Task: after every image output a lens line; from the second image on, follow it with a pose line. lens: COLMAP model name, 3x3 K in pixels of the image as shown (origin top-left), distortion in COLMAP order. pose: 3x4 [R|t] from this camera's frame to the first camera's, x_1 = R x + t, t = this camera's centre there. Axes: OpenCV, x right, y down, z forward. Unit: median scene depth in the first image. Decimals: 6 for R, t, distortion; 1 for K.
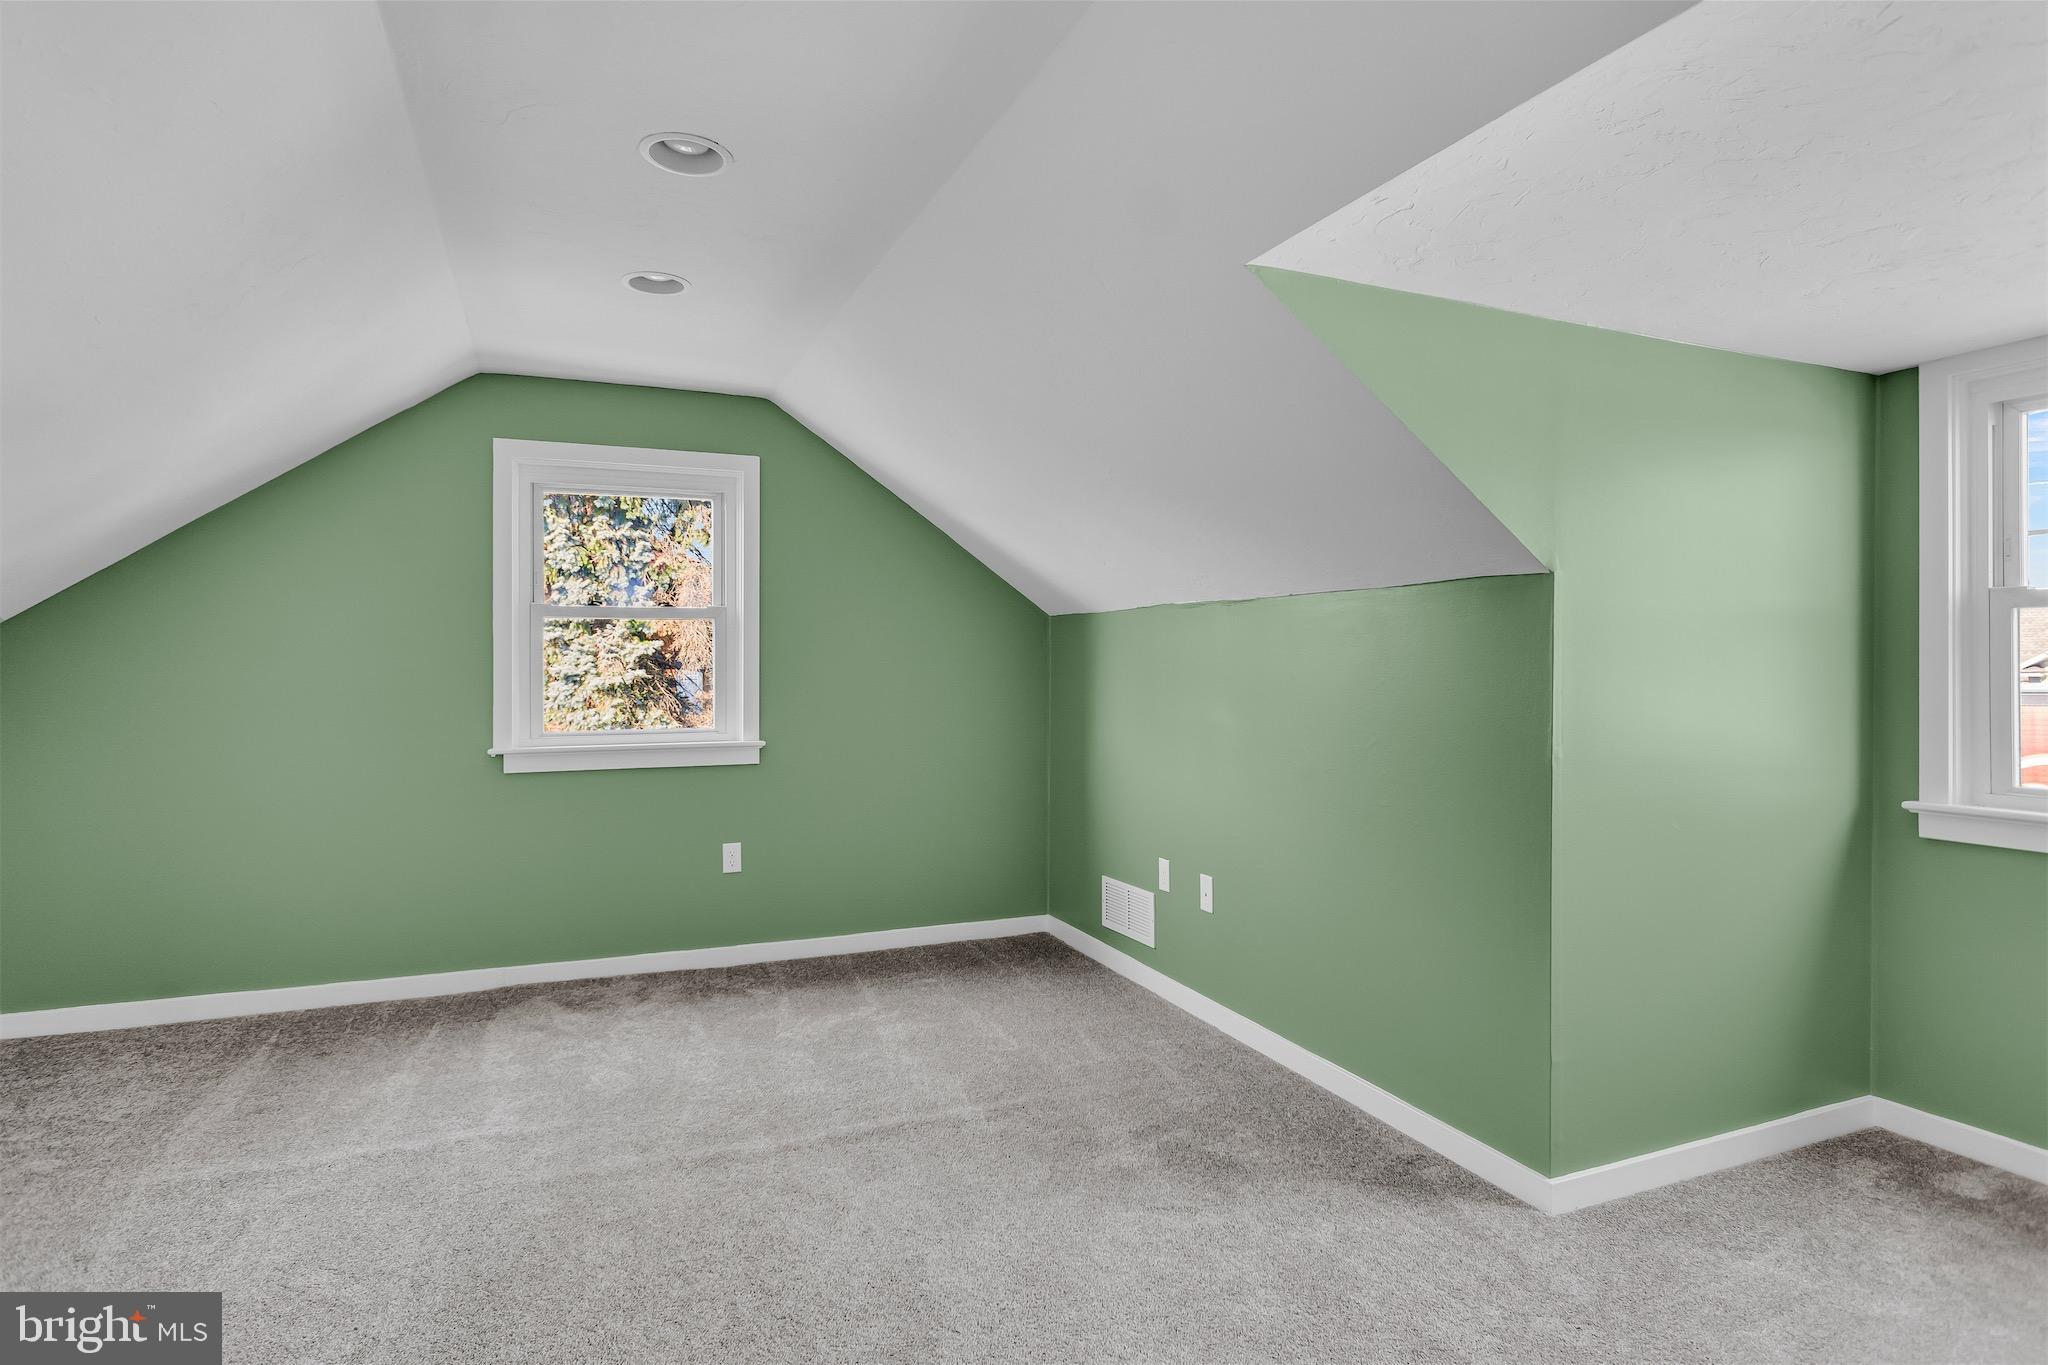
lens RADIAL K [[1096.9, 0, 954.0], [0, 1096.9, 661.5], [0, 0, 1]] dist [-0.022285, 0.009378]
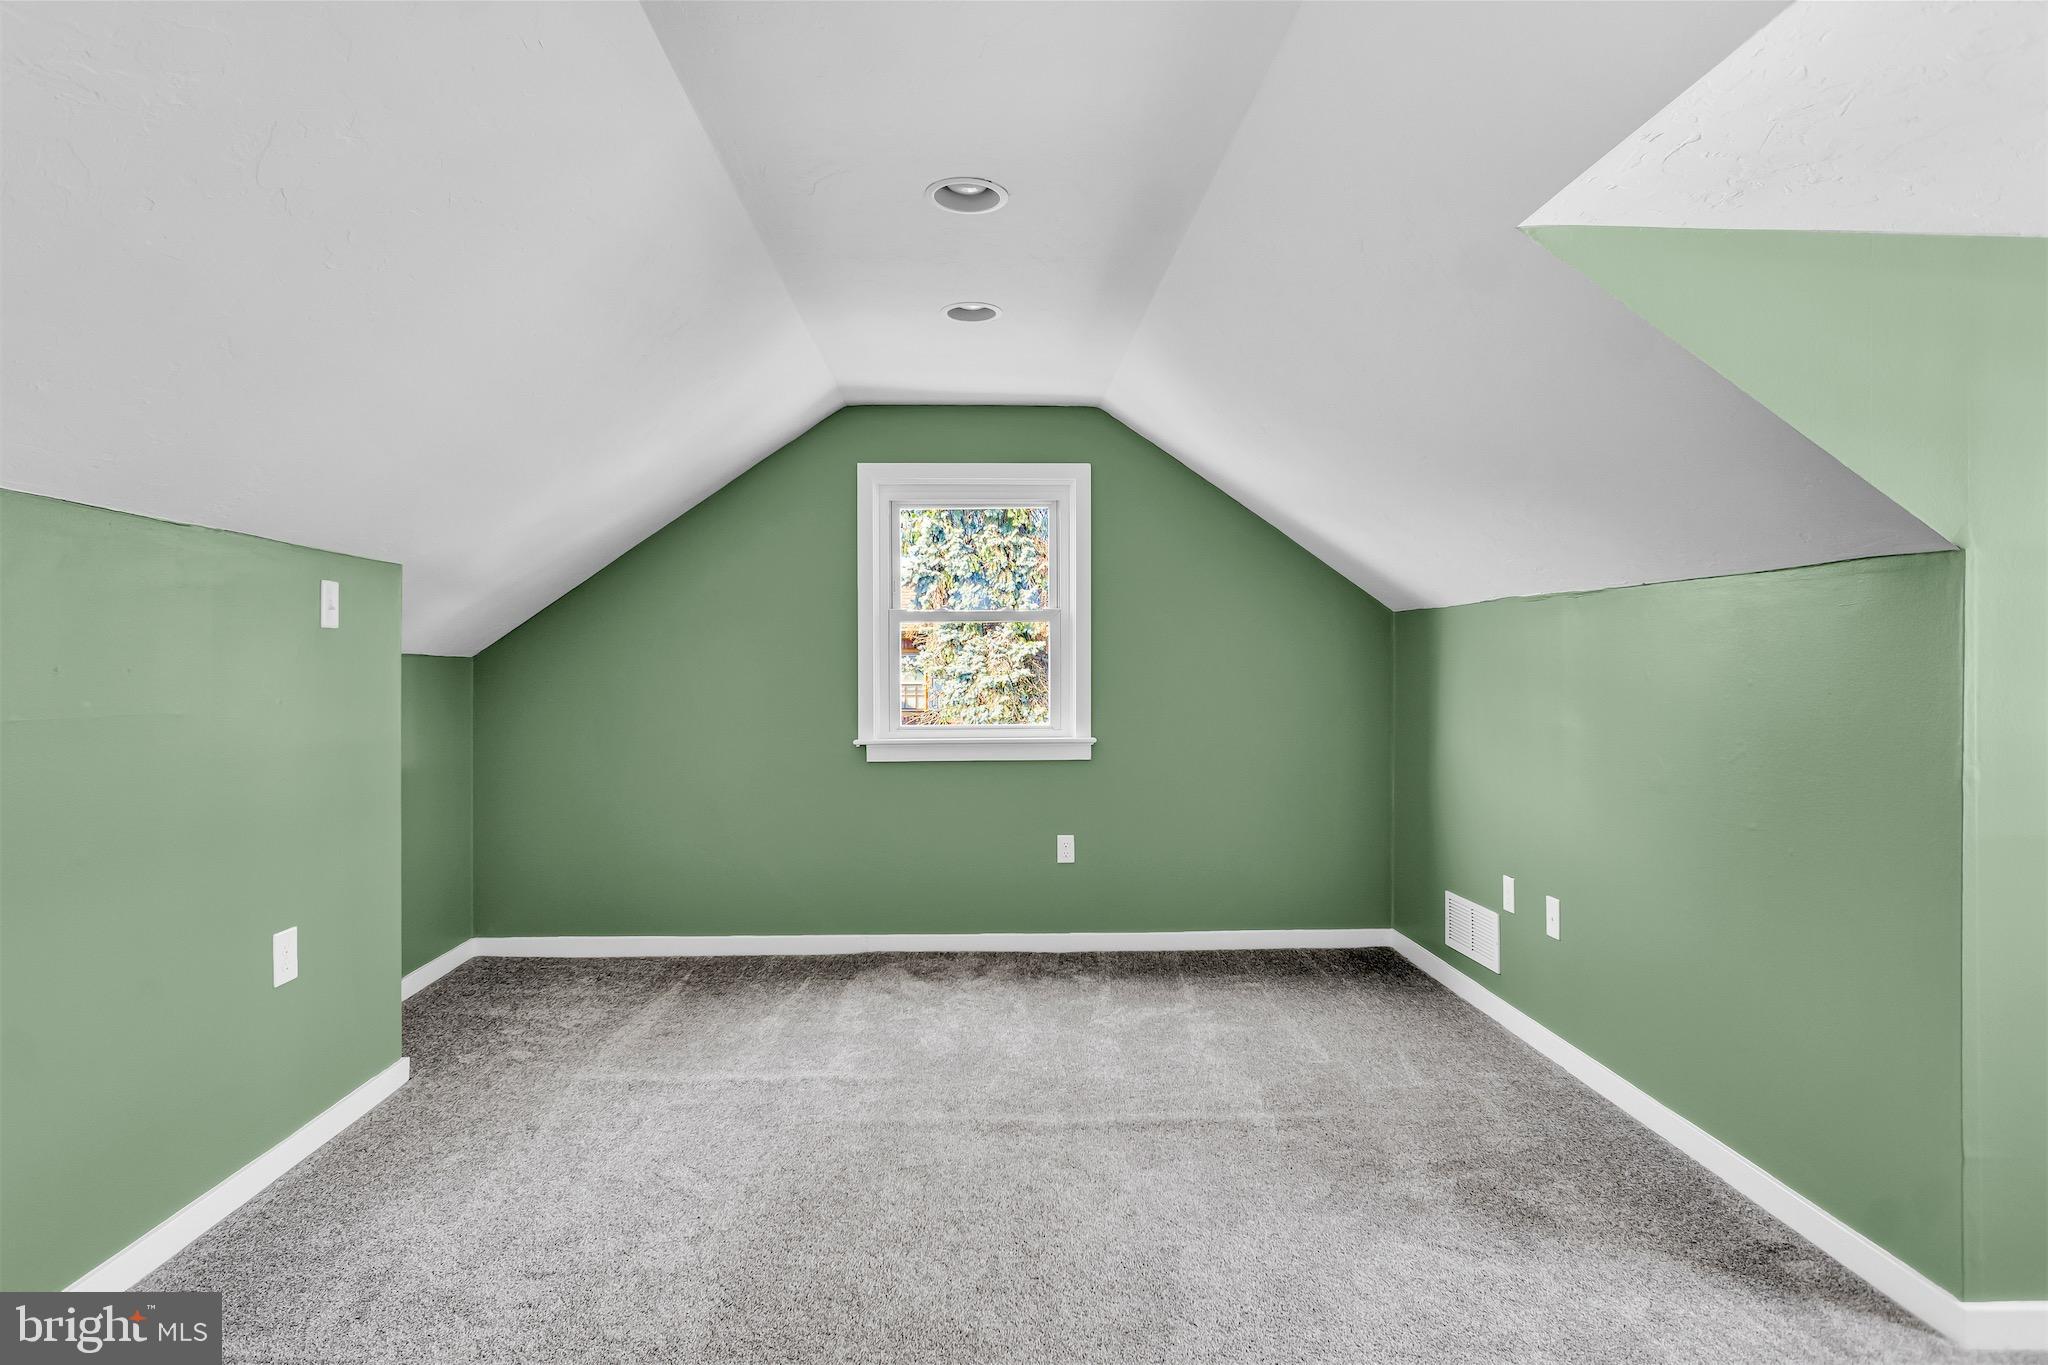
lens RADIAL K [[1096.9, 0, 965.3], [0, 1096.9, 659.9], [0, 0, 1]] dist [-0.022285, 0.009378]
pose [[0.931257, -0.002890, -0.364352, 0.121411], [0.002794, 0.999996, -0.000792, -0.001048], [0.364353, -0.000281, 0.931261, -0.012792]]
